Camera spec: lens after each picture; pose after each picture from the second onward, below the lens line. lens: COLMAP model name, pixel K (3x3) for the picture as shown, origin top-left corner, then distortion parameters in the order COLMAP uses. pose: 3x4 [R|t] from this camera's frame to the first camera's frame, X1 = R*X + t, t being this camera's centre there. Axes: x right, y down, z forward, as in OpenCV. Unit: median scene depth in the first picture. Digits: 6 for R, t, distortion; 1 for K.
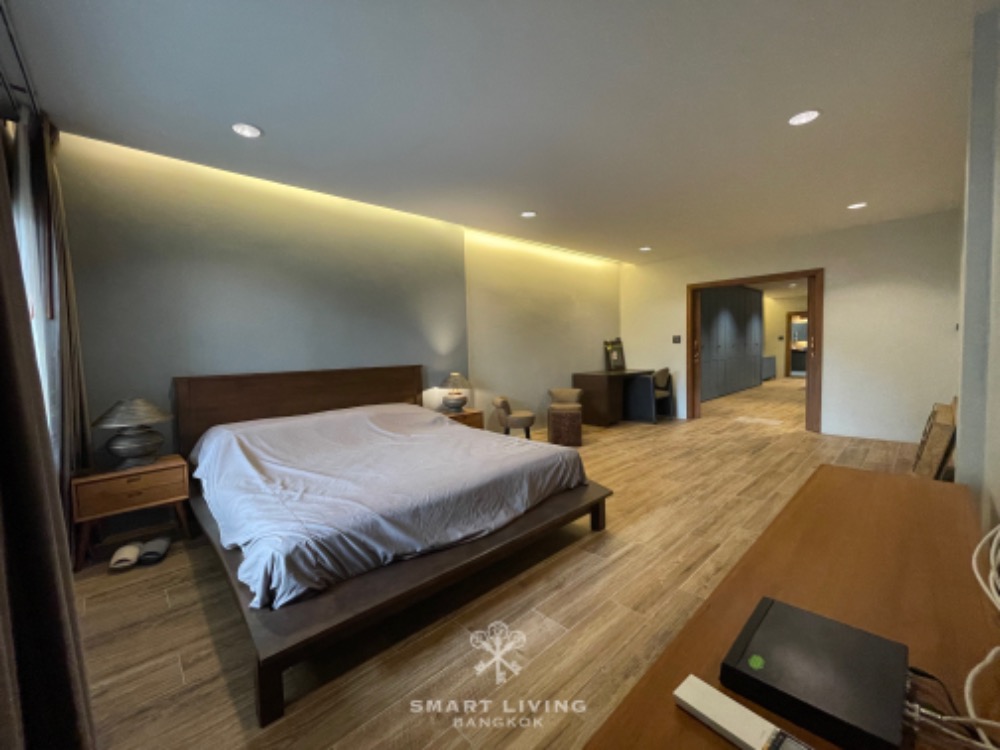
lens RADIAL K [[404.1, 0, 495.2], [0, 404.1, 374.8], [0, 0, 1]] dist [-0.006410, 0.000024]
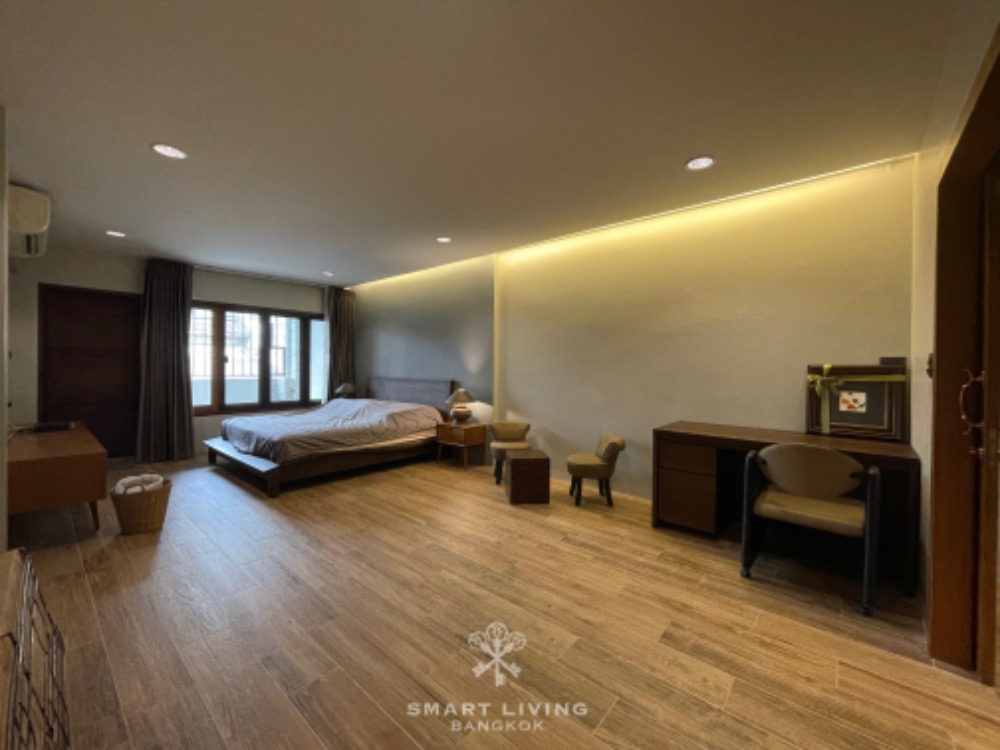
lens RADIAL K [[404.1, 0, 495.1], [0, 404.1, 372.3], [0, 0, 1]] dist [-0.006410, 0.000024]
pose [[0.118623, 0.037878, -0.992217, 1.013667], [-0.081957, 0.996236, 0.028233, -0.091893], [0.989551, 0.077970, 0.121281, 0.925805]]
